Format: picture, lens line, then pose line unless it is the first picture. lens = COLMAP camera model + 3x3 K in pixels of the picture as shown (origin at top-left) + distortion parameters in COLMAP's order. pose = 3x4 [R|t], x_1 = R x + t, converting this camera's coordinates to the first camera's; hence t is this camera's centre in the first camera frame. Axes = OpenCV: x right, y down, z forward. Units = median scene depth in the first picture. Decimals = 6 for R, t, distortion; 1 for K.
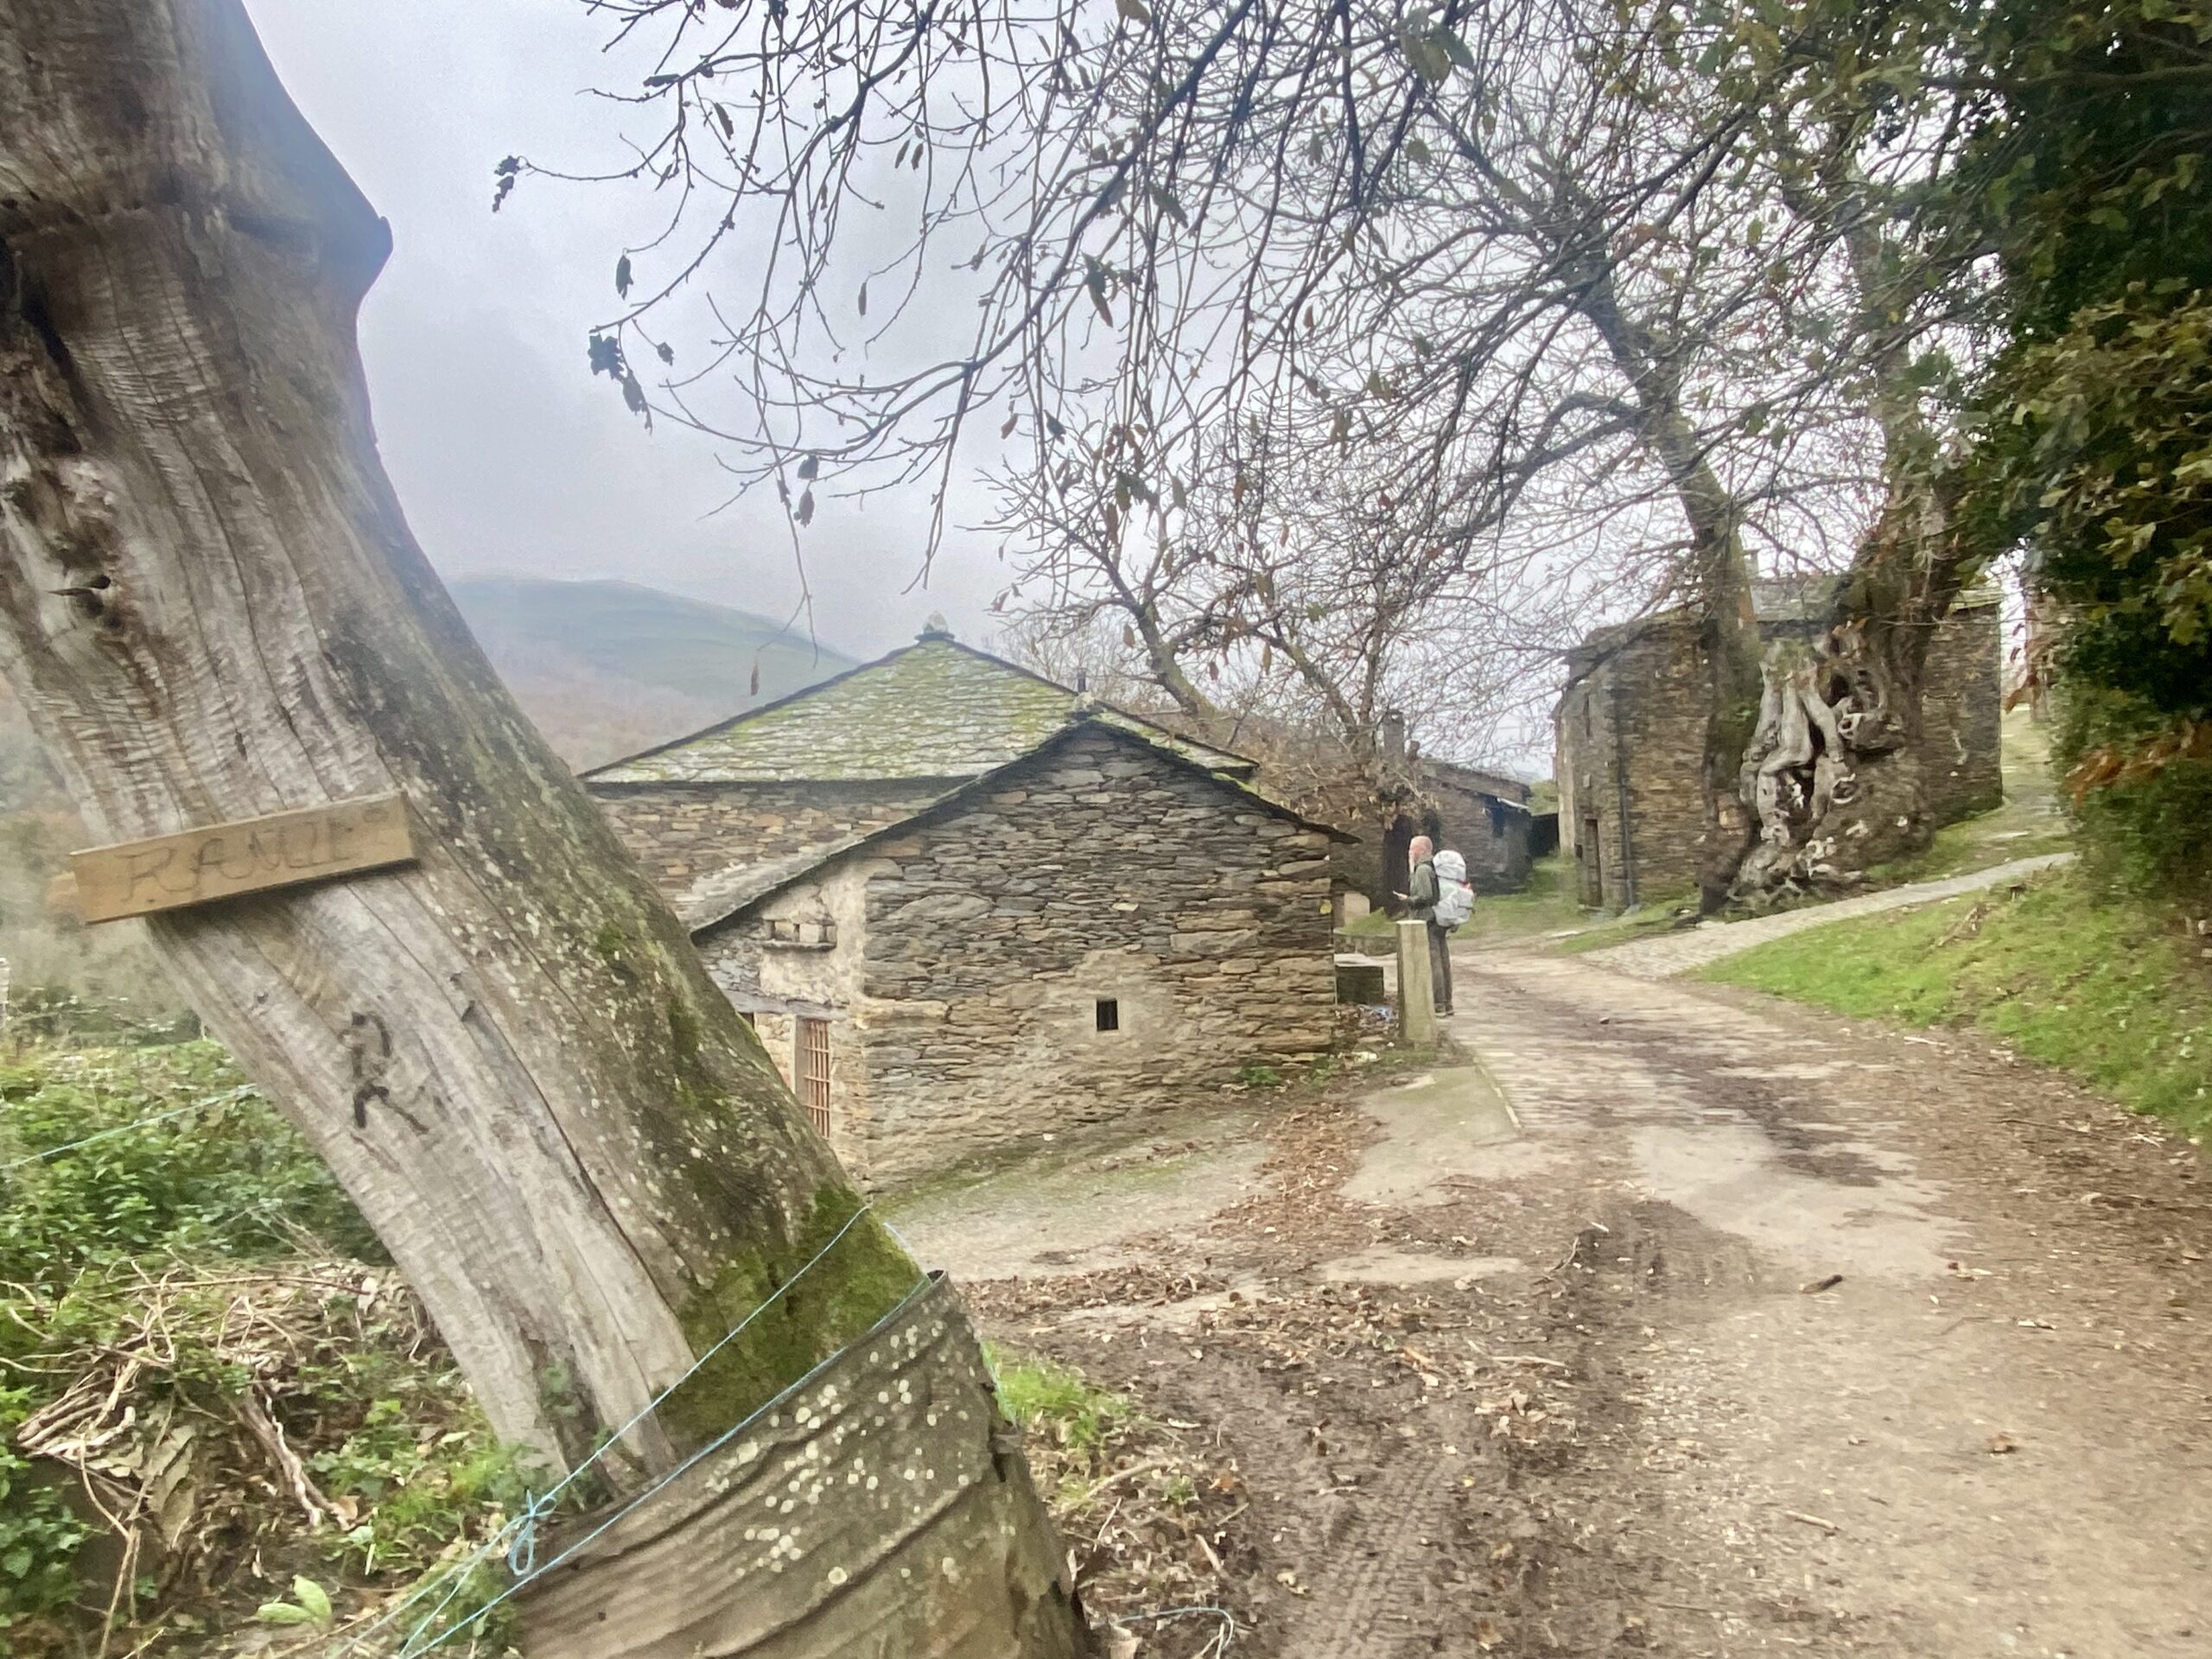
lens RADIAL K [[1496.2, 0, 1102.8], [0, 1496.2, 818.3], [0, 0, 1]] dist [0.006943, 0.000829]
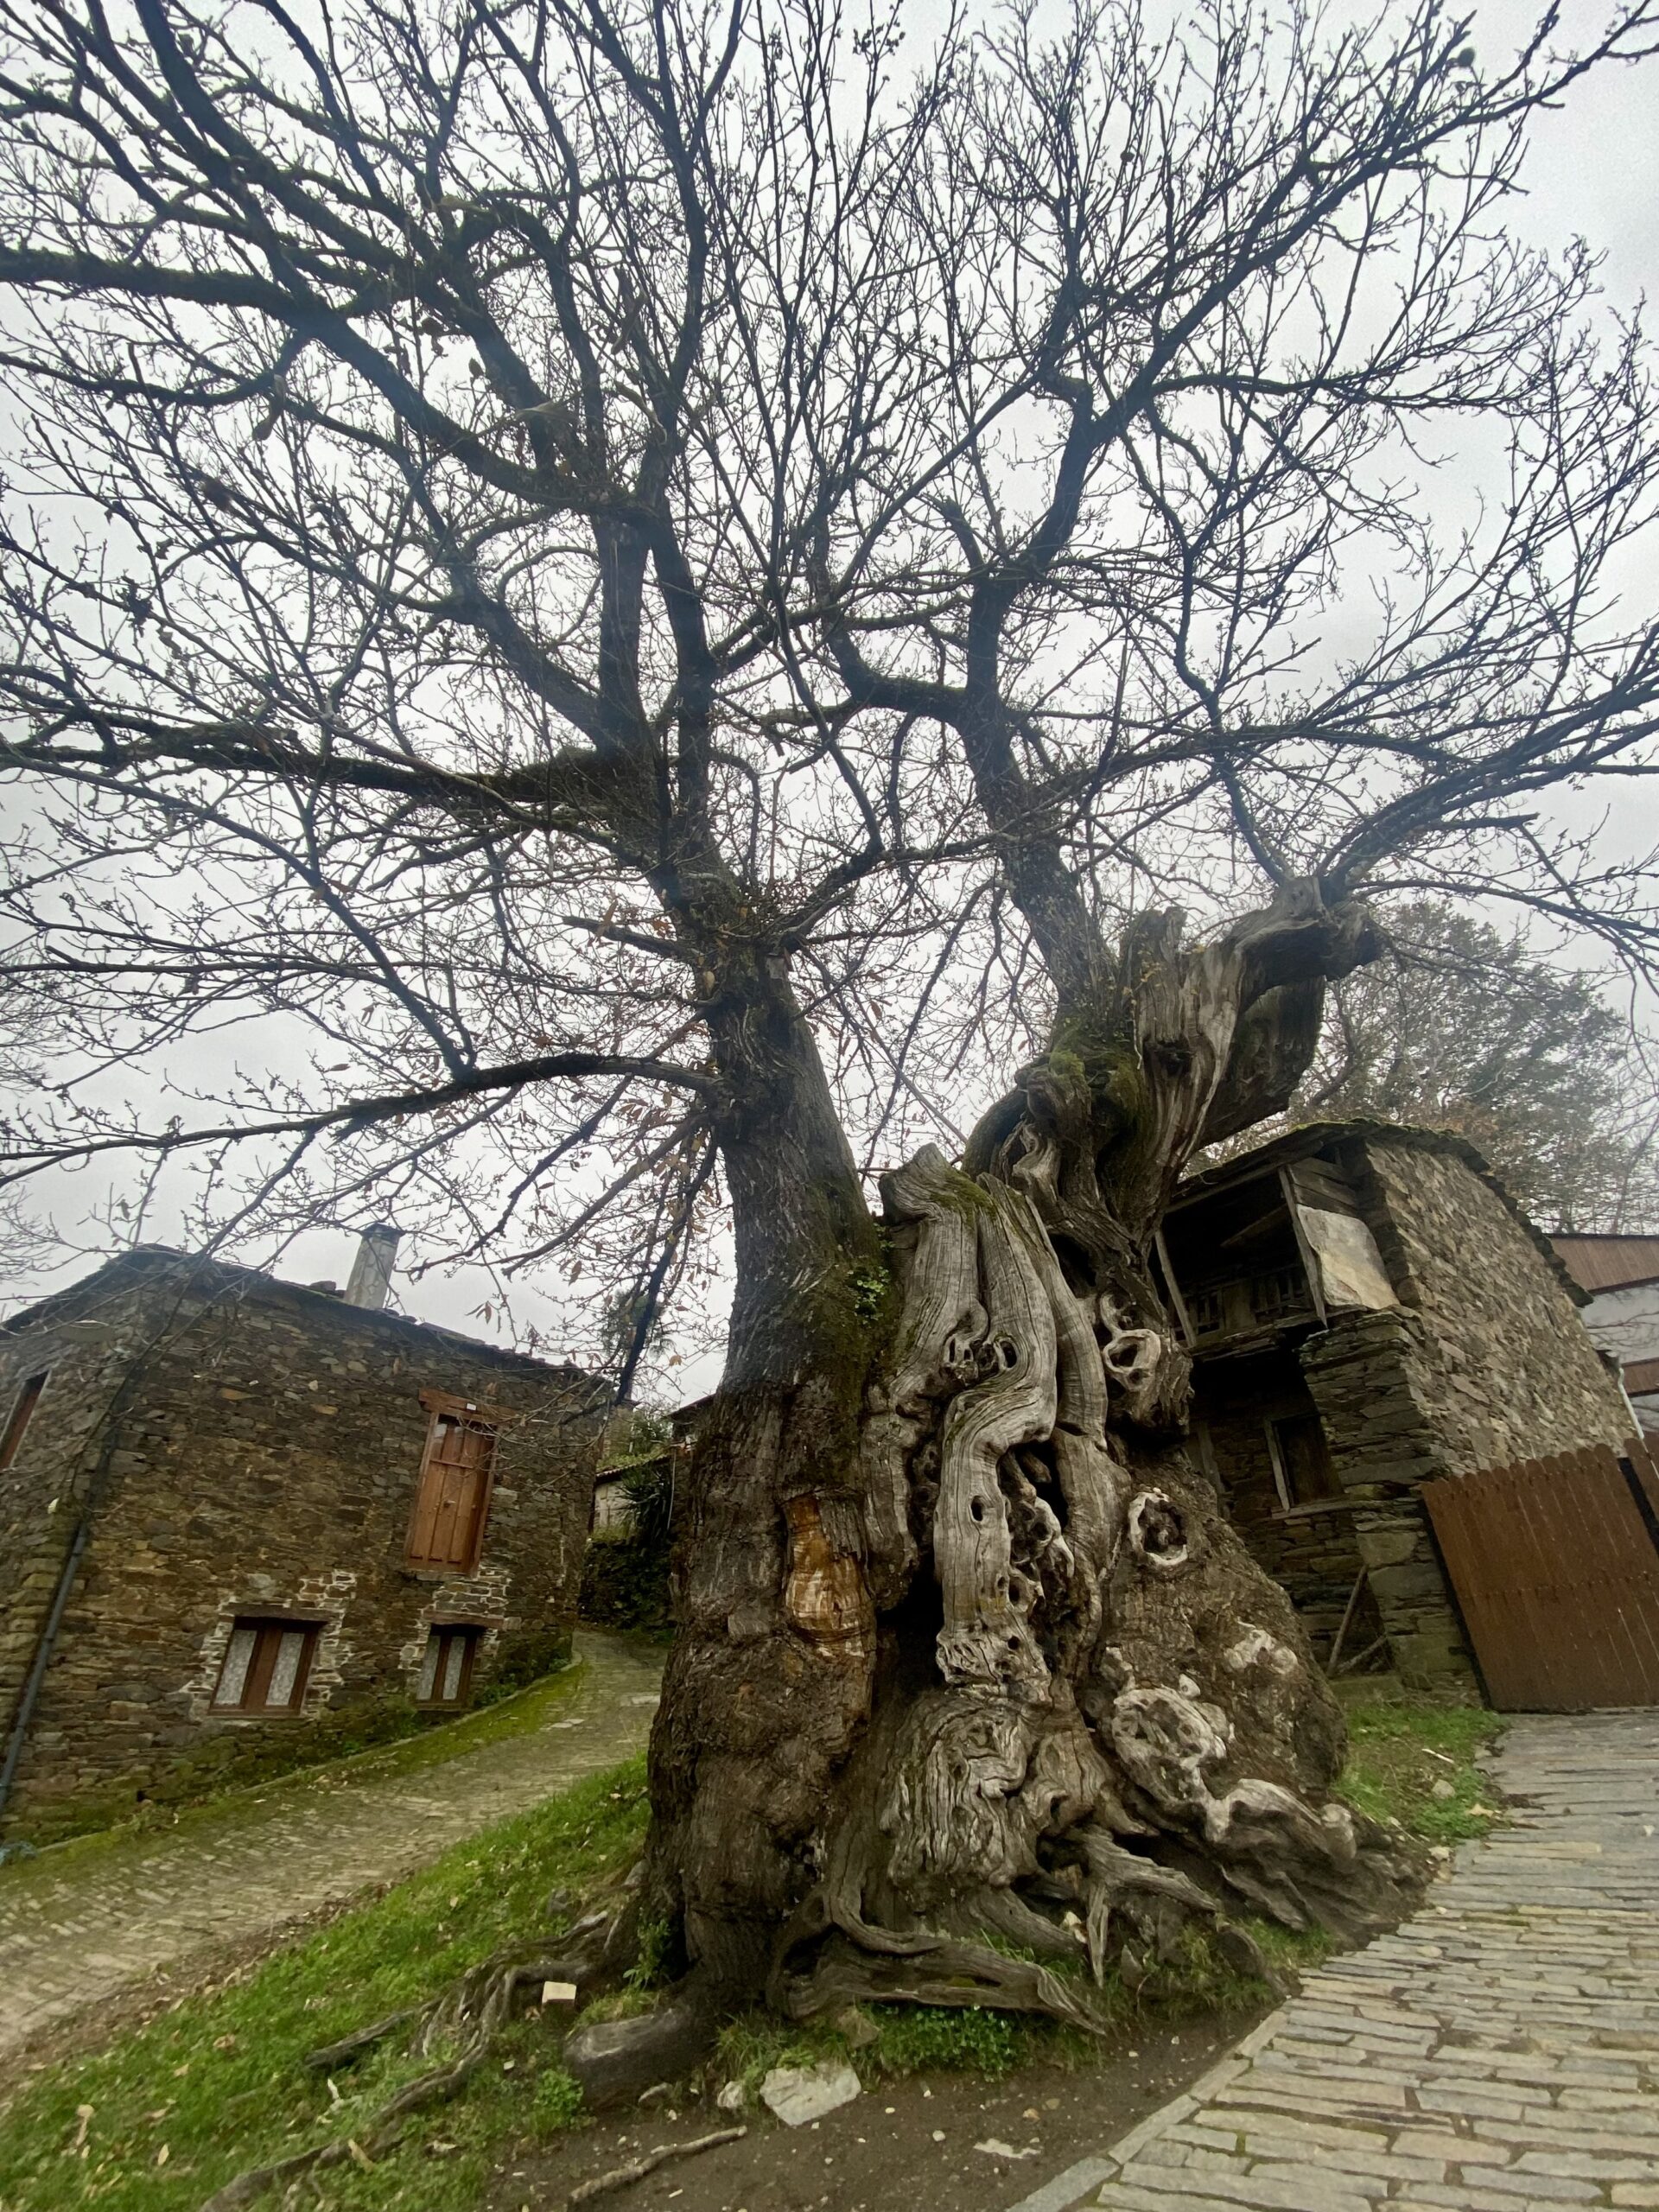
lens RADIAL K [[937.5, 0, 817.5], [0, 937.5, 1092.7], [0, 0, 1]] dist [-0.002301, -0.006852]
pose [[0.447794, 0.509169, 0.735002, 0.228583], [-0.029859, 0.830081, -0.556843, 0.022442], [-0.893638, 0.227404, 0.386908, 0.938772]]
